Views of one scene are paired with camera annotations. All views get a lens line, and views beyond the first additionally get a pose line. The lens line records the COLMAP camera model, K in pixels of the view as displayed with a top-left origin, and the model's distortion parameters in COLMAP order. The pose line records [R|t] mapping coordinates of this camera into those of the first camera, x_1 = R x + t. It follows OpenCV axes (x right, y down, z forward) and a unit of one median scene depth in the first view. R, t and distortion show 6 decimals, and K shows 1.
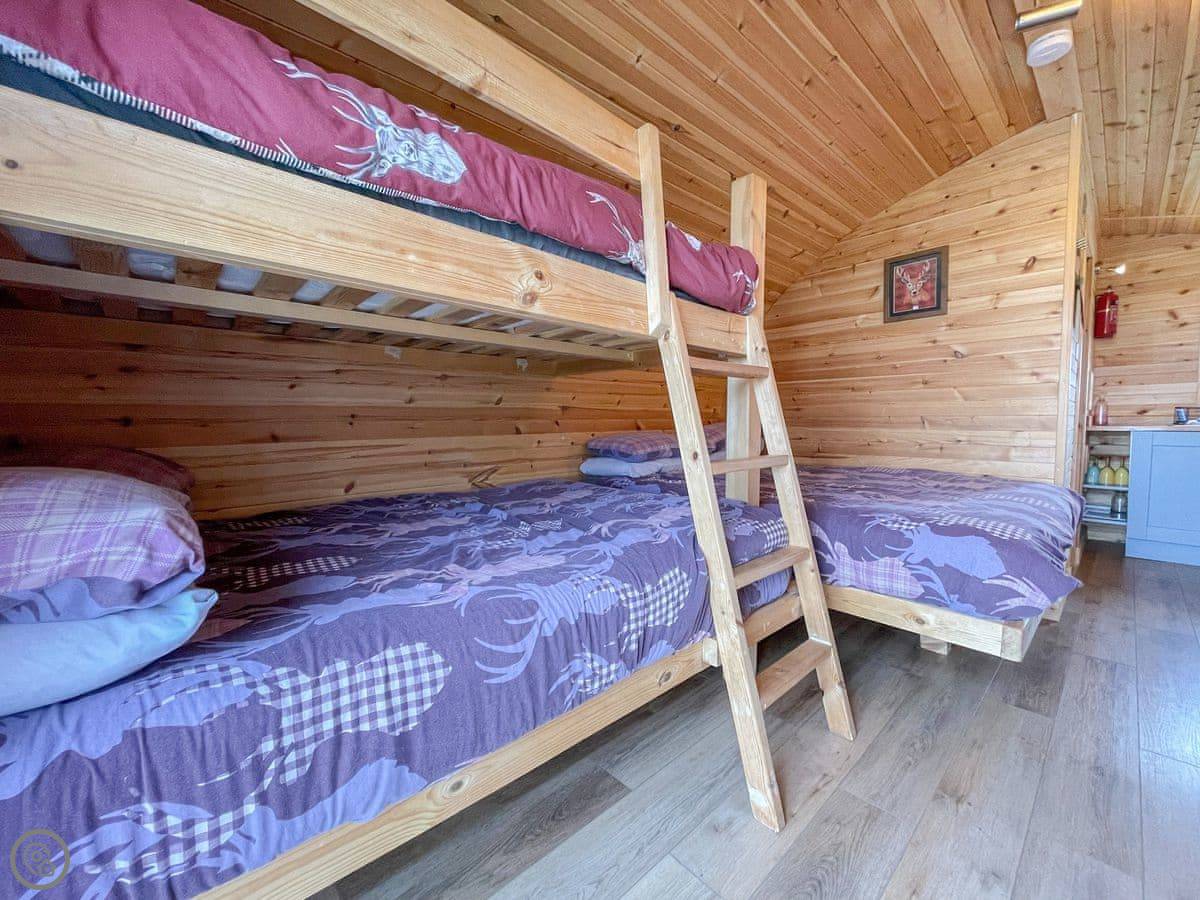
lens RADIAL K [[481.3, 0, 601.2], [0, 481.3, 448.6], [0, 0, 1]] dist [-0.002430, -0.001025]
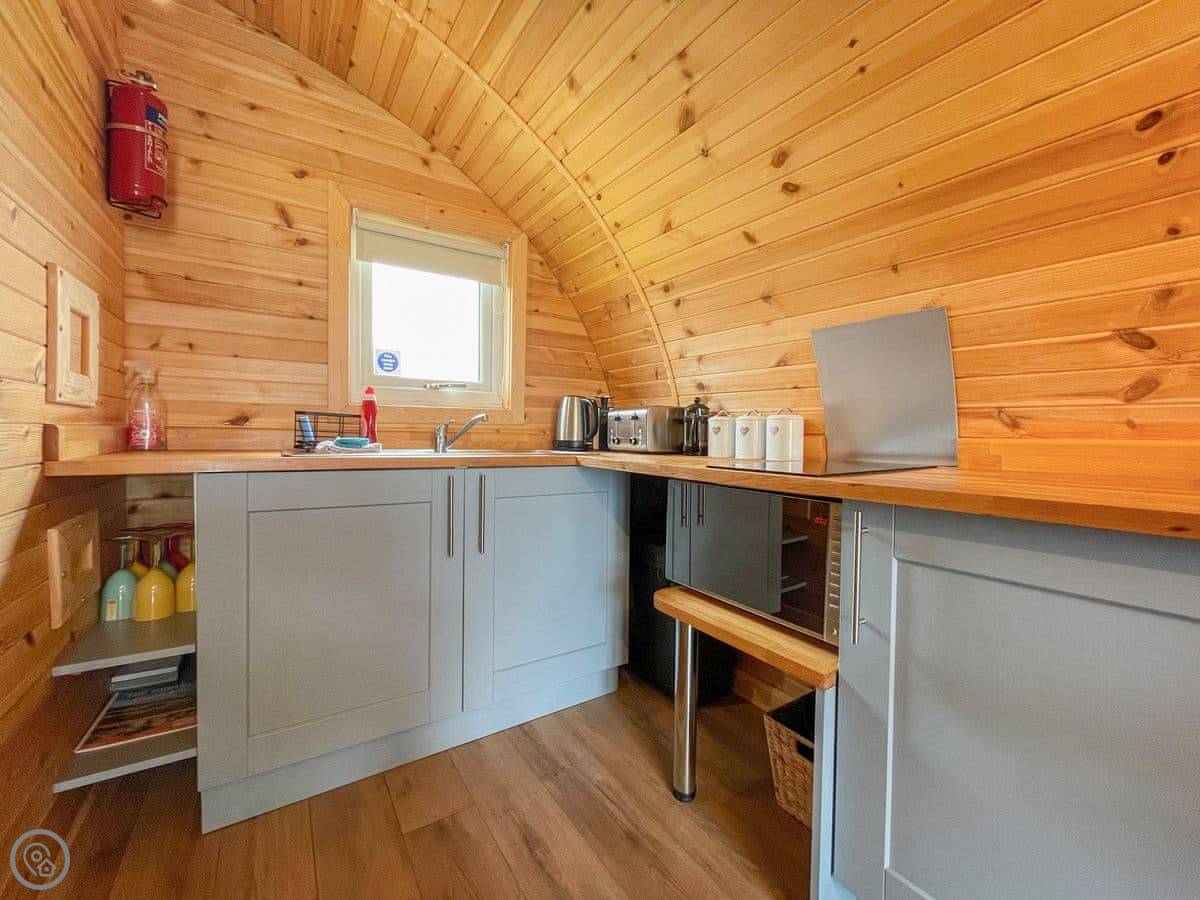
lens RADIAL K [[481.3, 0, 601.9], [0, 481.3, 449.5], [0, 0, 1]] dist [-0.002430, -0.001025]
pose [[0.142995, -0.017272, 0.989573, 1.224484], [0.037591, 0.999221, 0.012009, -0.069210], [-0.989009, 0.035482, 0.143533, 1.005376]]
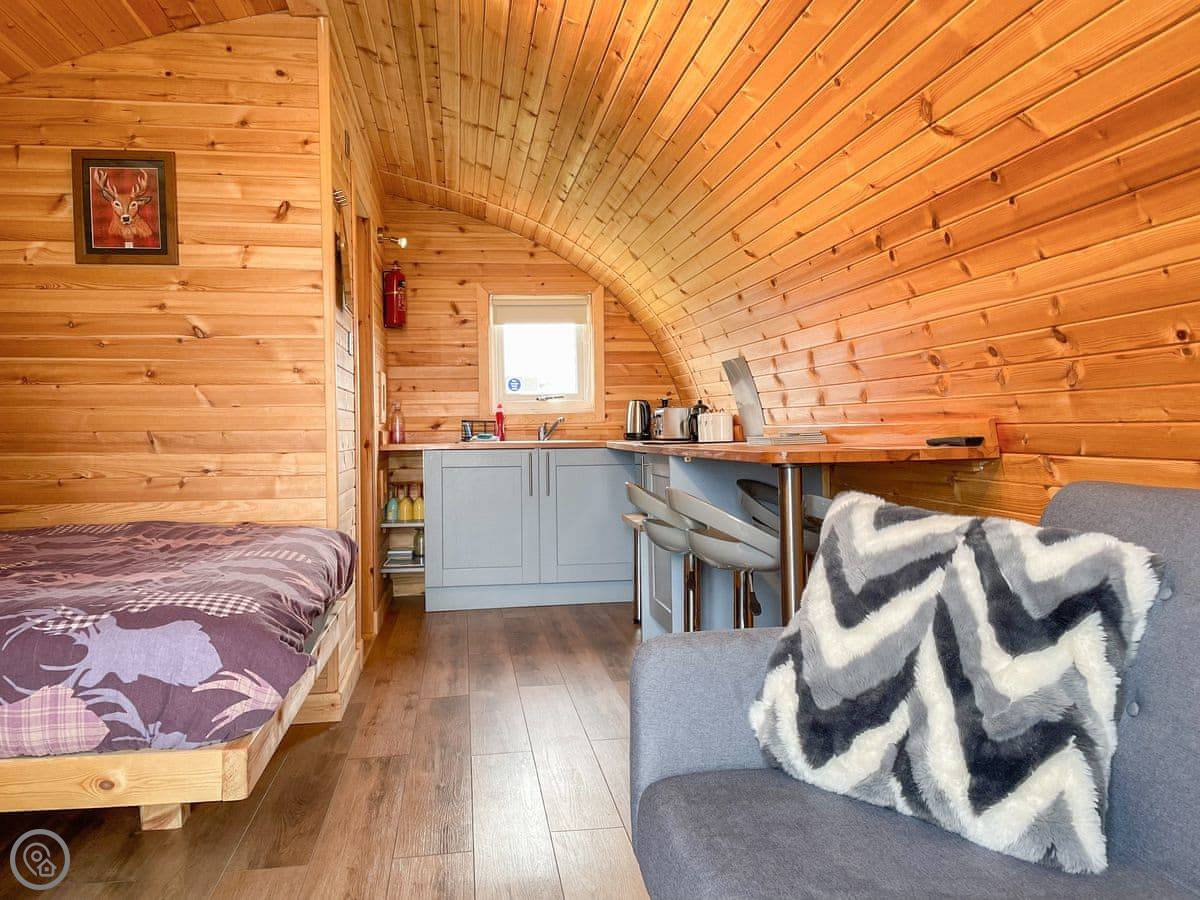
lens RADIAL K [[898.7, 0, 592.9], [0, 898.7, 445.7], [0, 0, 1]] dist [0.096337, -0.122397]
pose [[0.559063, -0.012235, 0.829035, 0.056809], [0.054519, 0.998270, -0.022033, 0.005733], [-0.827331, 0.057516, 0.558763, -0.084371]]
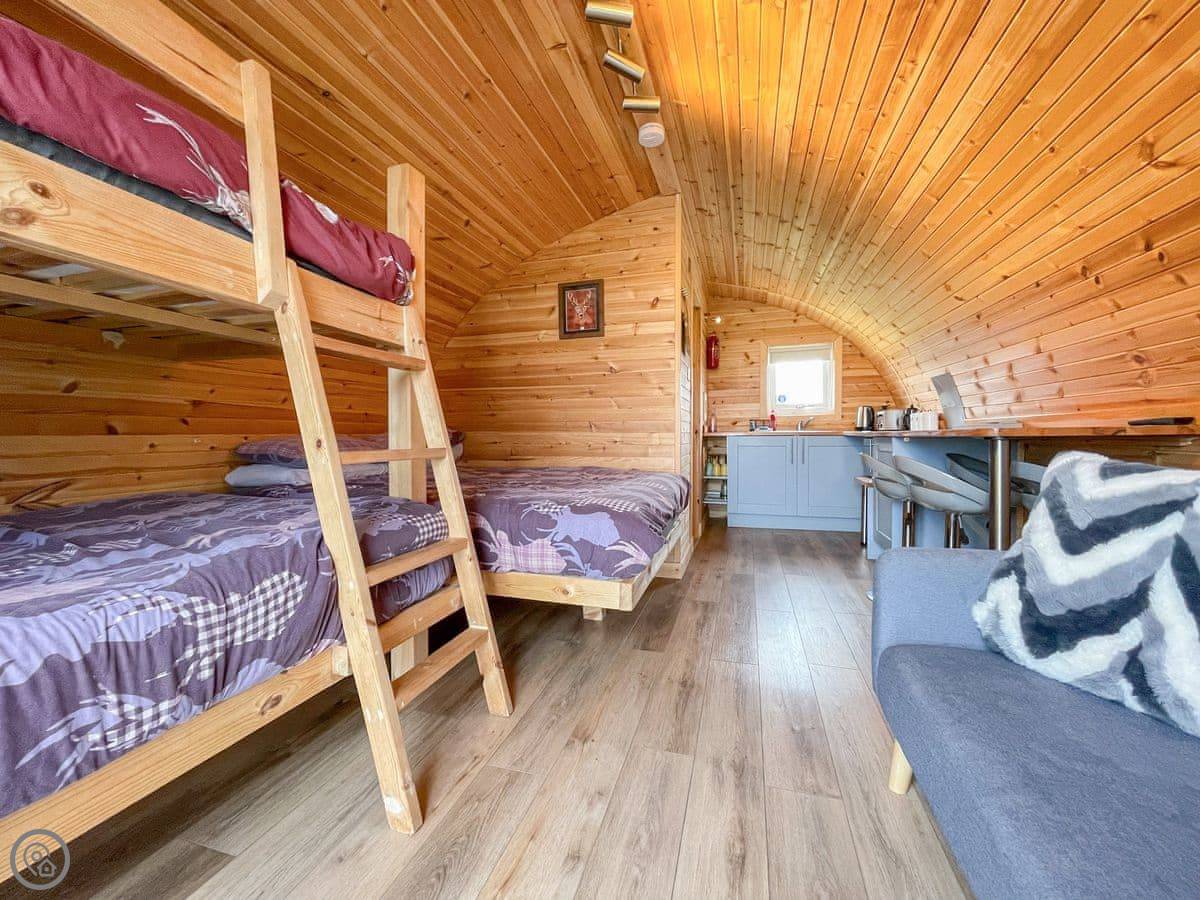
lens RADIAL K [[481.3, 0, 599.9], [0, 481.3, 448.6], [0, 0, 1]] dist [-0.002430, -0.001025]
pose [[0.859627, -0.012335, 0.510773, 0.109266], [0.028724, 0.999294, -0.024210, 0.035117], [-0.510114, 0.035483, 0.859375, -0.019020]]
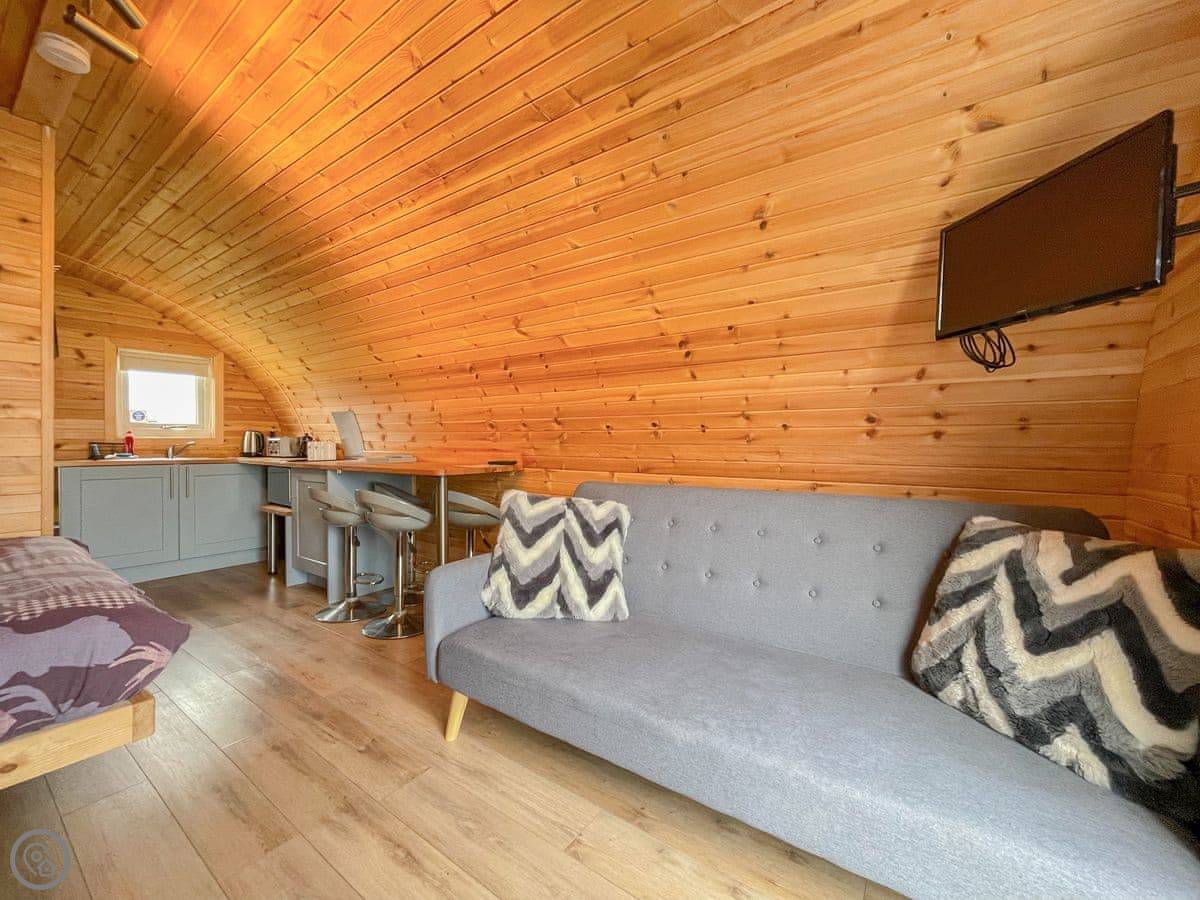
lens RADIAL K [[481.3, 0, 602.7], [0, 481.3, 449.5], [0, 0, 1]] dist [-0.002430, -0.001025]
pose [[-0.221090, -0.003604, 0.975247, -0.132157], [0.052219, 0.998515, 0.015528, -0.043629], [-0.973854, 0.054359, -0.220573, 0.201570]]
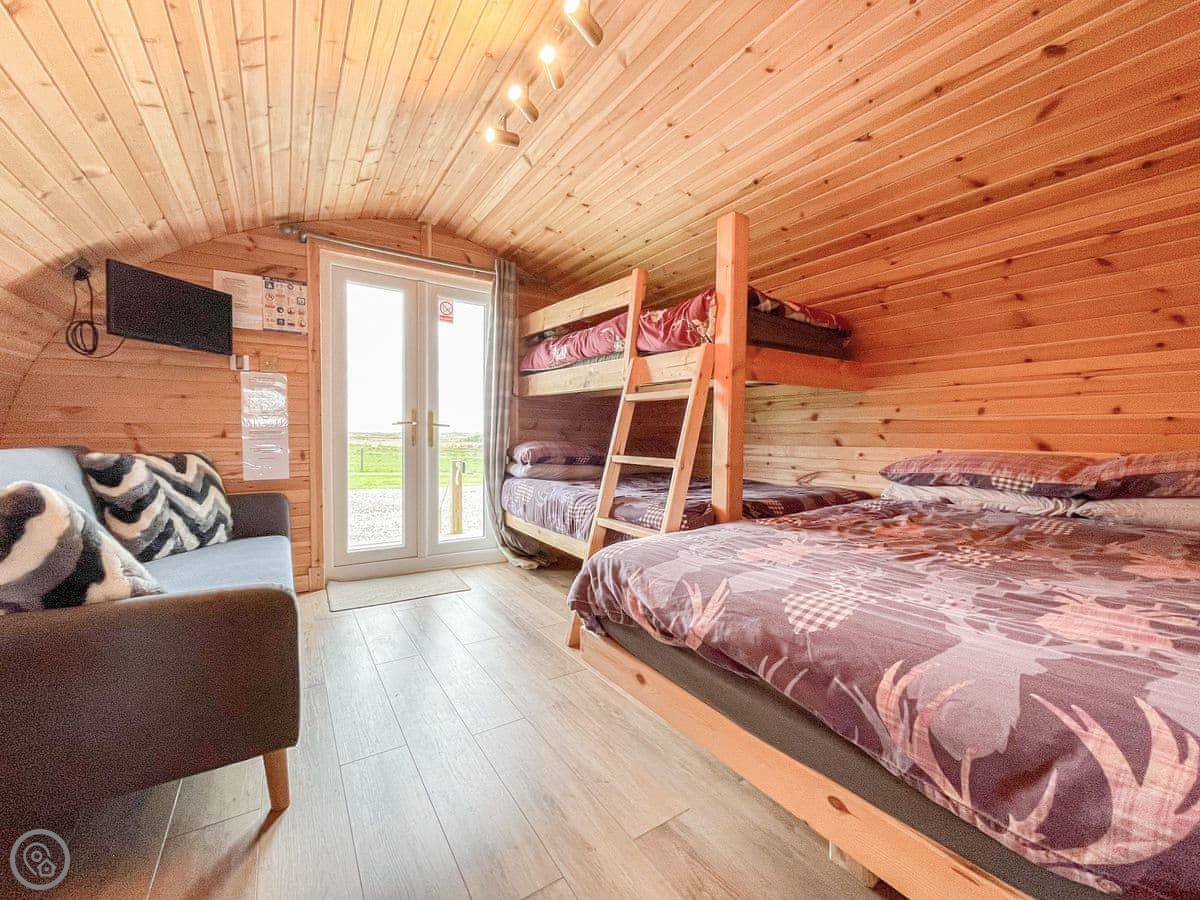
lens RADIAL K [[481.3, 0, 603.6], [0, 481.3, 446.0], [0, 0, 1]] dist [-0.002430, -0.001025]
pose [[-0.142632, 0.023597, -0.989494, 1.155963], [-0.069734, 0.996992, 0.033827, -0.034447], [0.987316, 0.073826, -0.140558, 0.709410]]
